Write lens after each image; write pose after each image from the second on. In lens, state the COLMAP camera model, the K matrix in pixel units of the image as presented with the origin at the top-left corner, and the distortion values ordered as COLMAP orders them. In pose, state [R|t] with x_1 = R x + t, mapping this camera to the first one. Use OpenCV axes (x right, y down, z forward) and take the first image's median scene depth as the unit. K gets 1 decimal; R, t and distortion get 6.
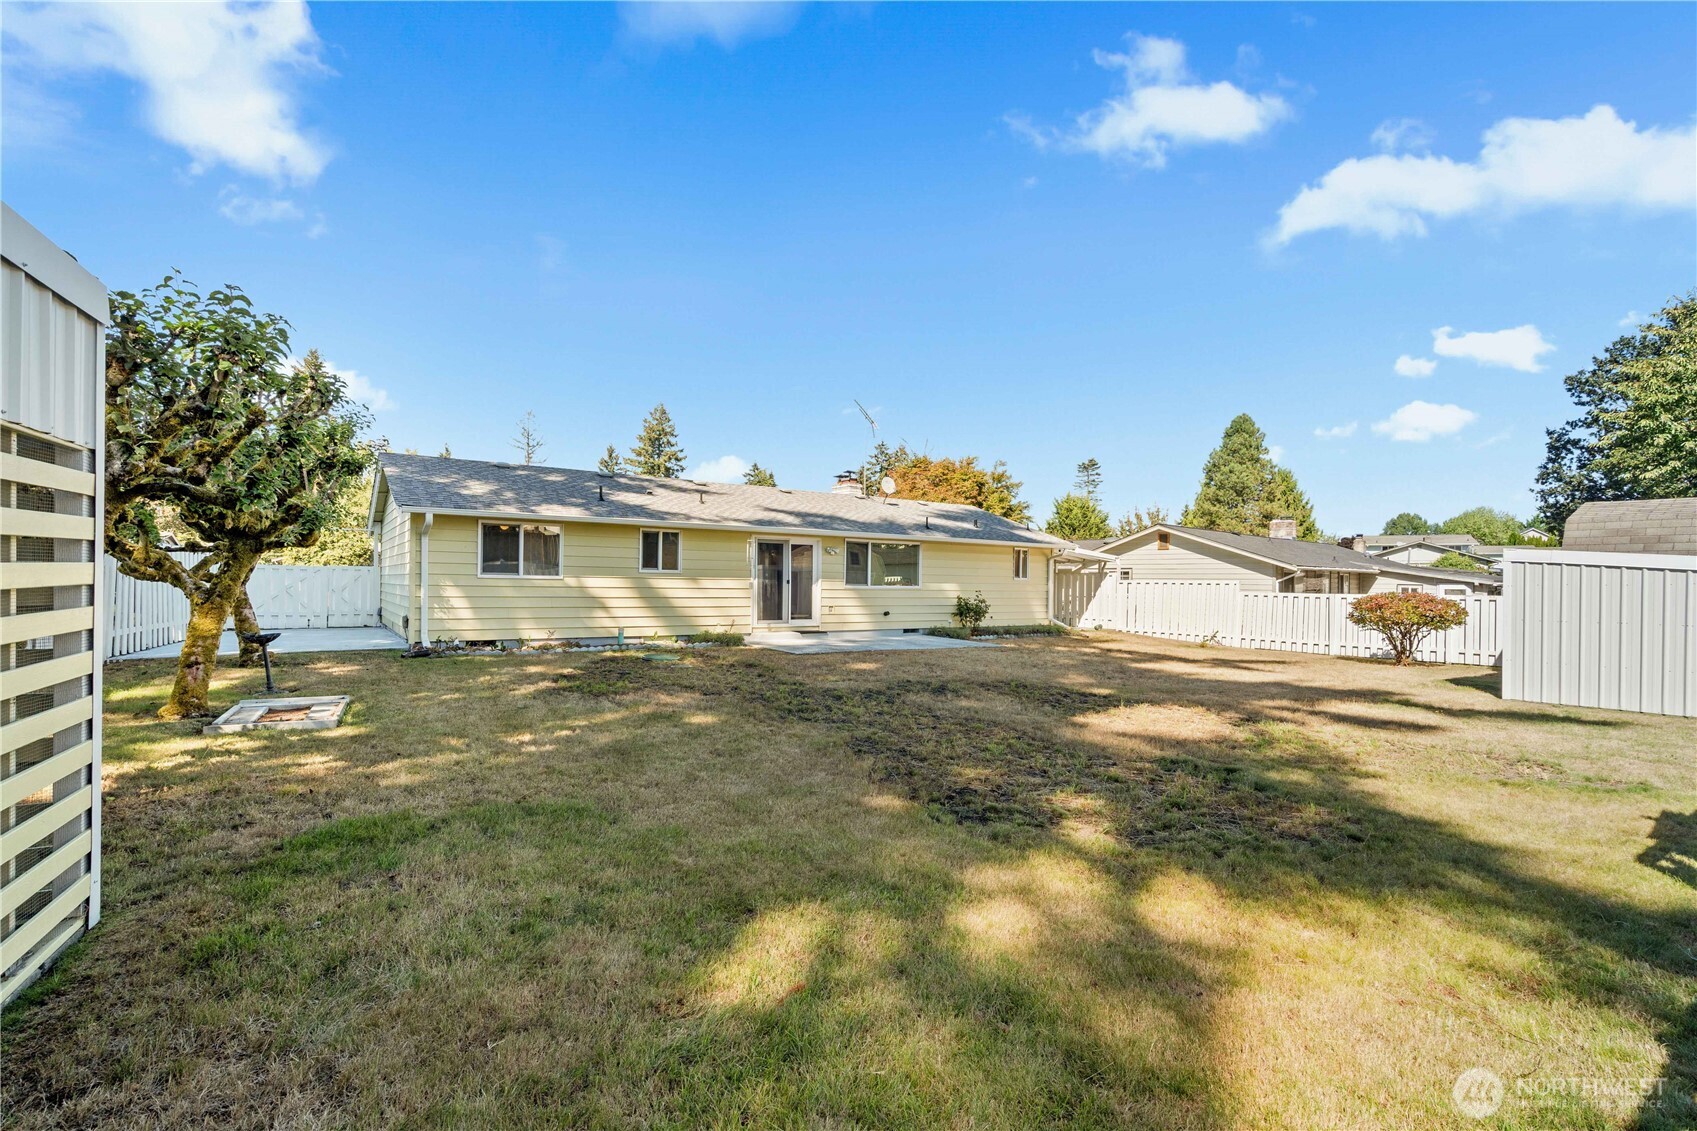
lens RADIAL K [[774.2, 0, 851.6], [0, 774.2, 572.4], [0, 0, 1]] dist [-0.008079, 0.003053]
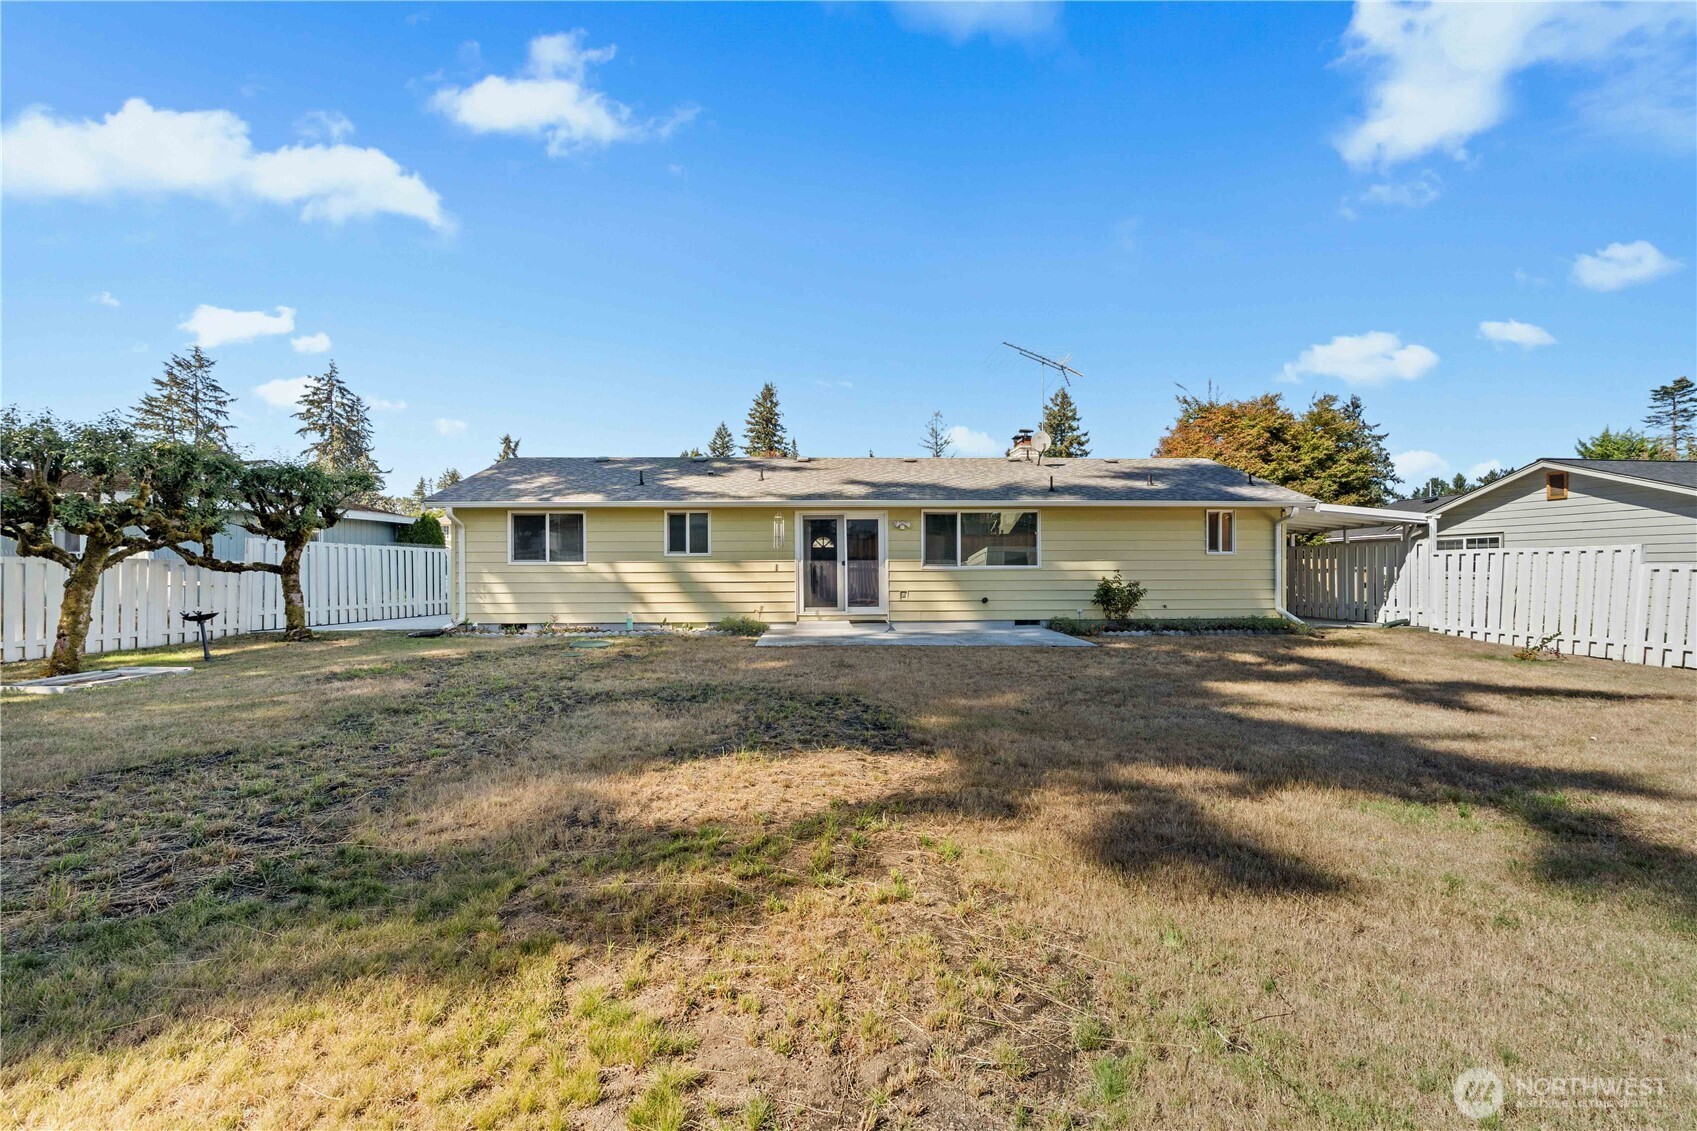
lens RADIAL K [[774.2, 0, 847.1], [0, 774.2, 569.5], [0, 0, 1]] dist [-0.008079, 0.003053]
pose [[0.846201, -0.018771, -0.532533, 0.367577], [0.023696, 0.999716, 0.002414, 0.016556], [0.532336, -0.014662, 0.846406, 0.259276]]
